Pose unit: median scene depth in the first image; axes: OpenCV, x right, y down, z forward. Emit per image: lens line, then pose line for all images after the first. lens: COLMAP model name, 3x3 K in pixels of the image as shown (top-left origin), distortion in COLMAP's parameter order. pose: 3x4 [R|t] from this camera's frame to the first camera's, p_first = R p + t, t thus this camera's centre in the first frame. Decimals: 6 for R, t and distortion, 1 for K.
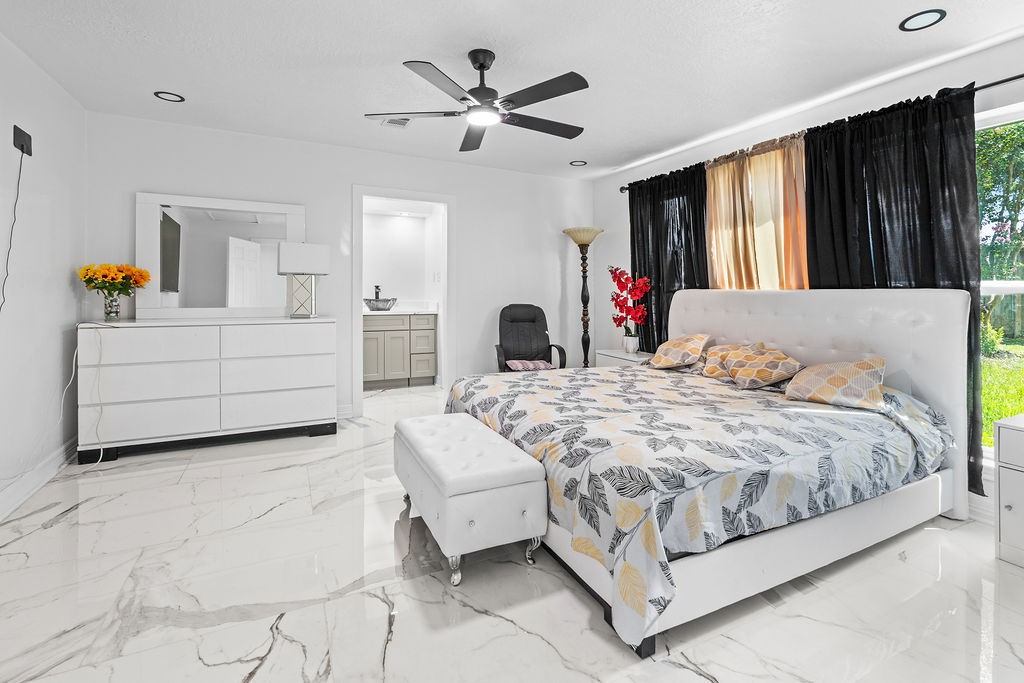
lens RADIAL K [[463.4, 0, 506.9], [0, 463.4, 298.8], [0, 0, 1]] dist [-0.008874, 0.001134]
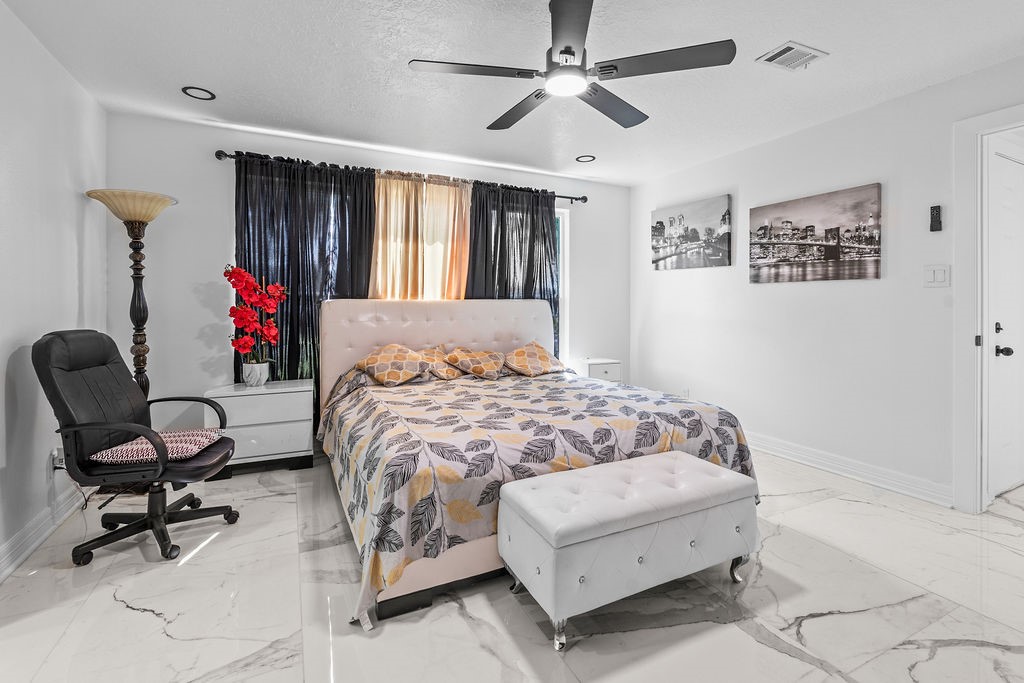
lens RADIAL K [[463.4, 0, 506.9], [0, 463.4, 298.8], [0, 0, 1]] dist [-0.008874, 0.001134]
pose [[0.004697, -0.001182, 0.999988, -0.598103], [0.017789, 0.999841, 0.001098, -0.018608], [-0.999831, 0.017784, 0.004717, 0.775592]]
